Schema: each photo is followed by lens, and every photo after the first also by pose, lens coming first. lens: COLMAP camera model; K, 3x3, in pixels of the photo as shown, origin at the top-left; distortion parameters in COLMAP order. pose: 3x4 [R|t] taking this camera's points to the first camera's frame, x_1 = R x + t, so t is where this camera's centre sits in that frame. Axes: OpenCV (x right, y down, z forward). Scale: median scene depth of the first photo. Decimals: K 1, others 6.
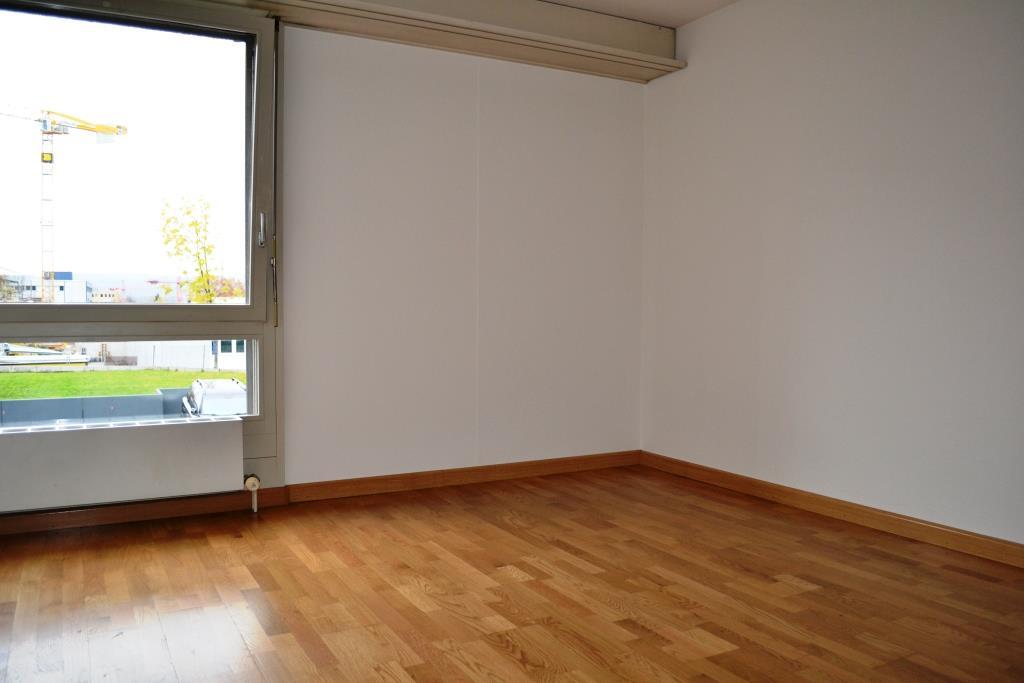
lens RADIAL K [[816.8, 0, 513.0], [0, 816.8, 341.9], [0, 0, 1]] dist [-0.048825, 0.000433]
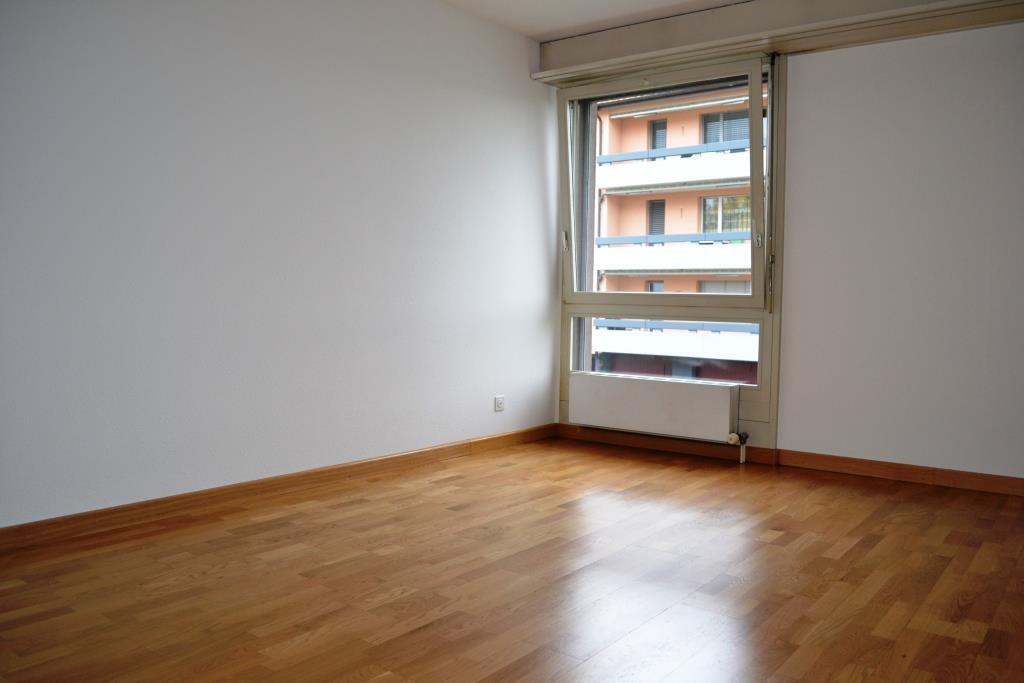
lens RADIAL K [[816.8, 0, 512.4], [0, 816.8, 340.8], [0, 0, 1]] dist [-0.048825, 0.000433]
pose [[0.382460, 0.041022, -0.923061, 0.832183], [-0.051699, 0.998399, 0.022949, 0.020015], [0.922524, 0.038945, 0.383969, 0.260765]]
